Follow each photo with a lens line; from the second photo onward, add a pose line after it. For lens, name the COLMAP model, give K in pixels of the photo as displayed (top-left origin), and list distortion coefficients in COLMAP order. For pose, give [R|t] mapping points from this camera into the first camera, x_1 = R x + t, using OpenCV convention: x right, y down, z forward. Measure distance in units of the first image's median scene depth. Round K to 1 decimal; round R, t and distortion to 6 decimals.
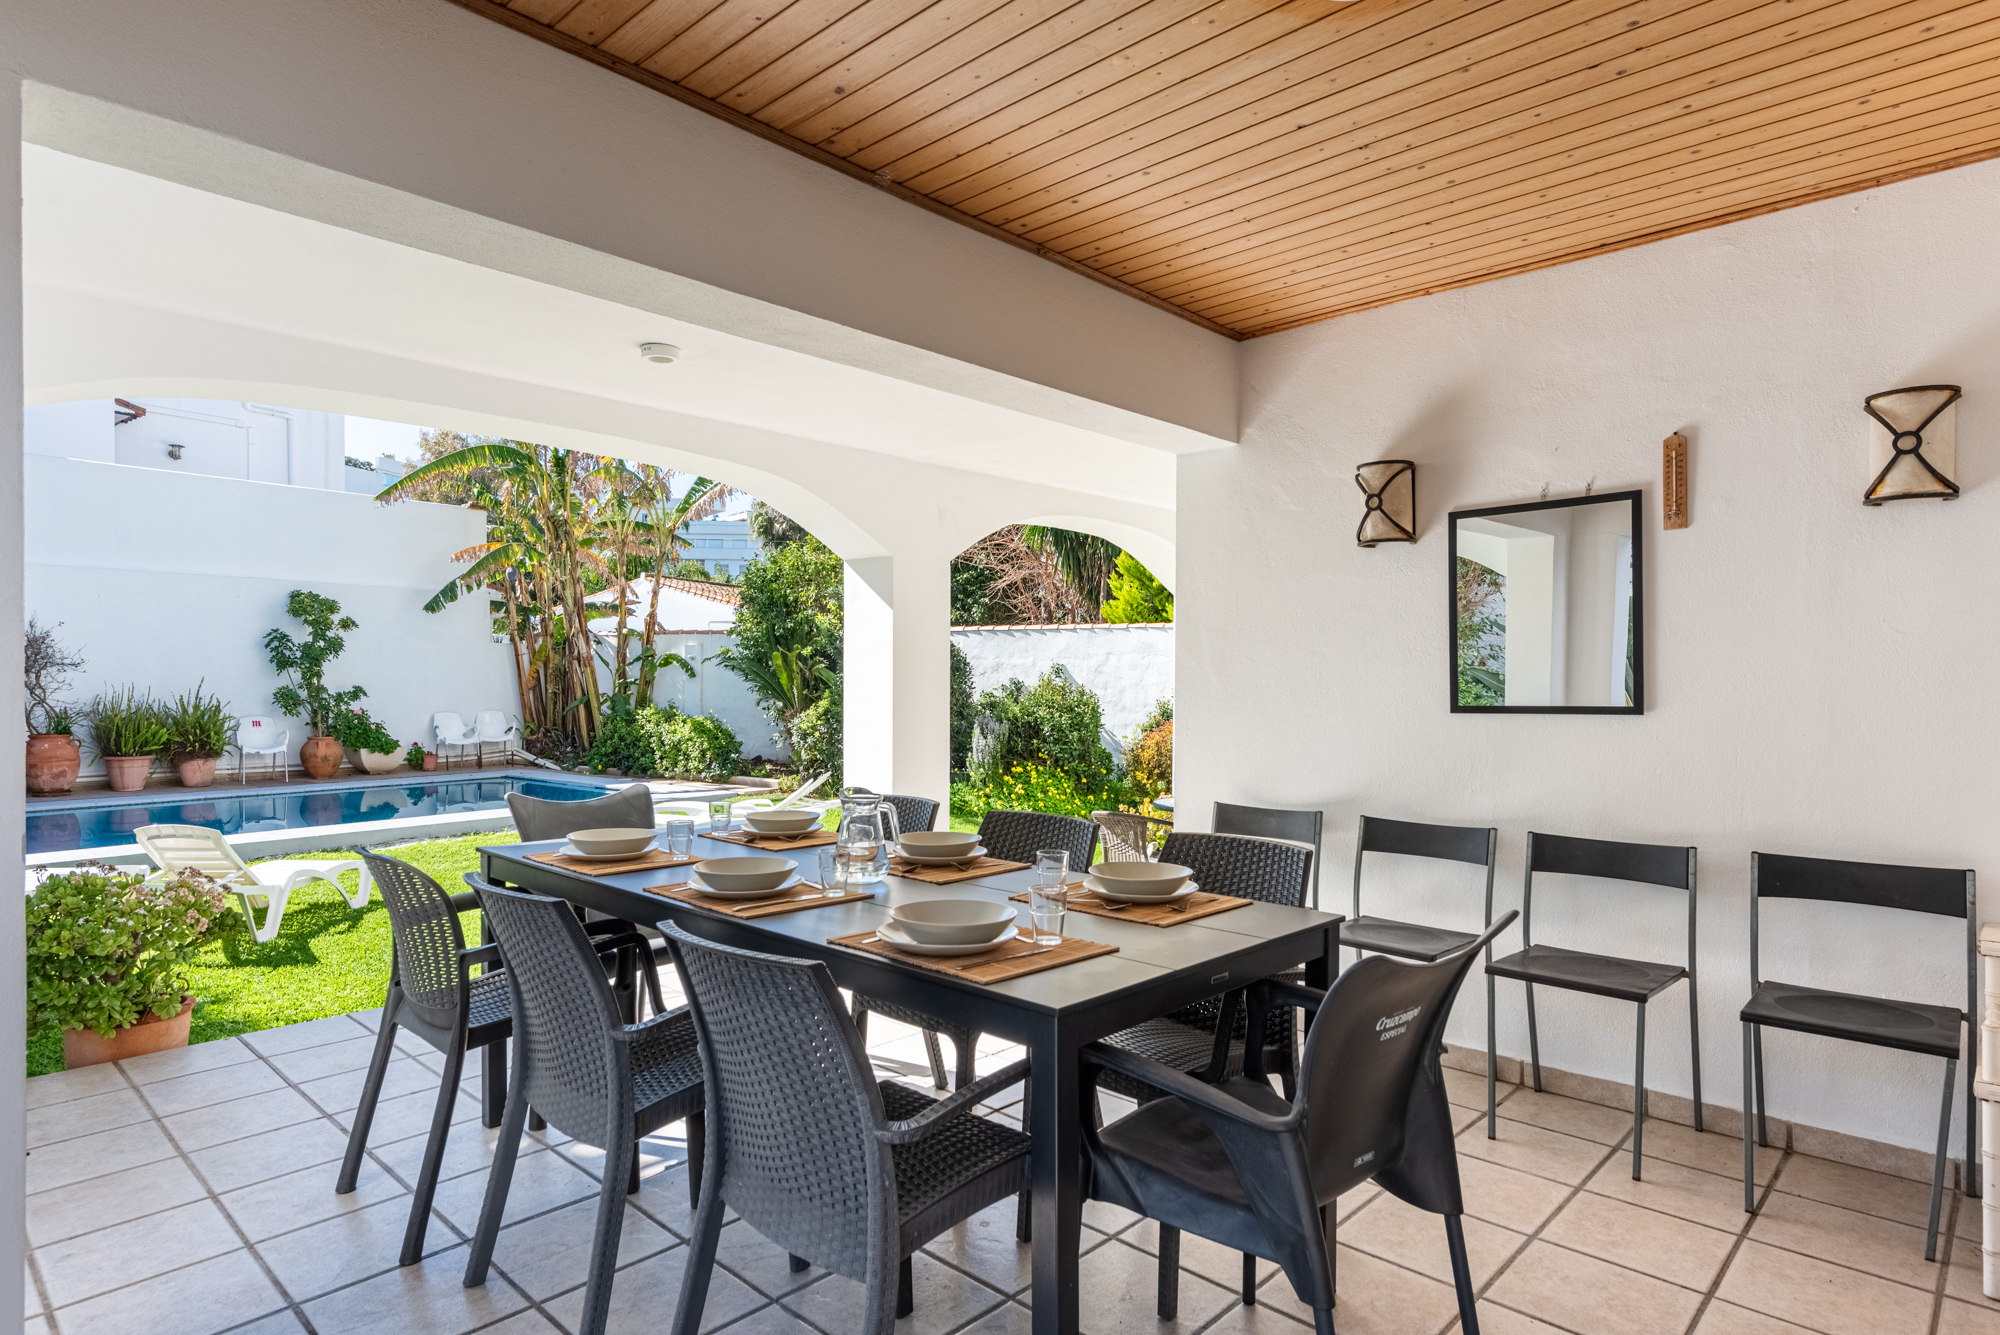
lens RADIAL K [[1083.4, 0, 1006.9], [0, 1083.4, 729.0], [0, 0, 1]] dist [0.000884, -0.000173]
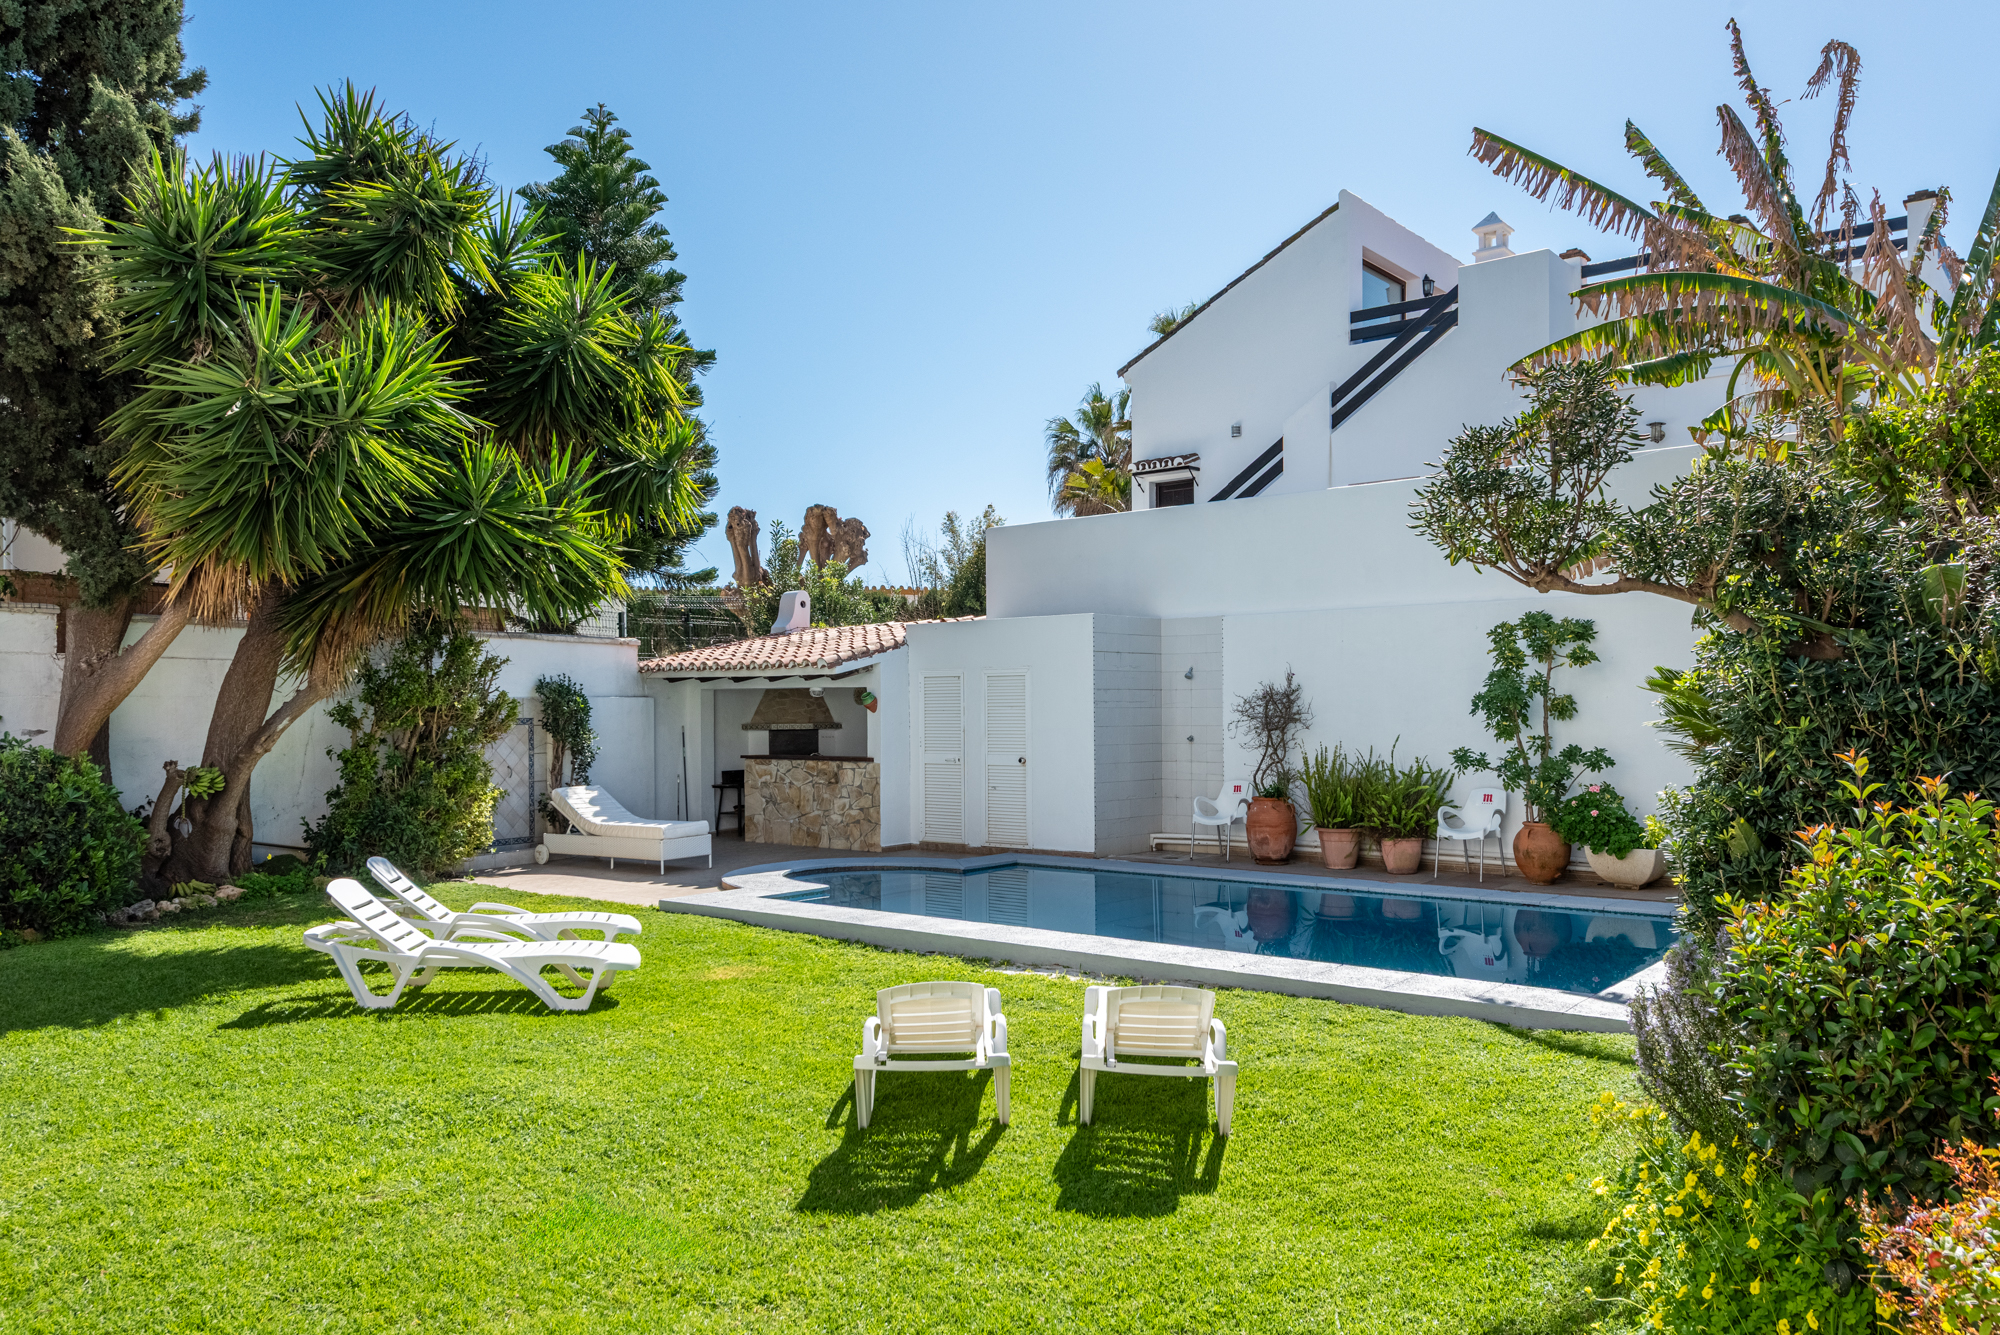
lens RADIAL K [[1363.5, 0, 1006.7], [0, 1363.5, 736.4], [0, 0, 1]] dist [0.037492, 0.000045]
pose [[-0.025800, -0.000939, -0.999667, 0.249468], [-0.045843, 0.998949, 0.000245, -0.033651], [0.998615, 0.045834, -0.025816, 0.754342]]
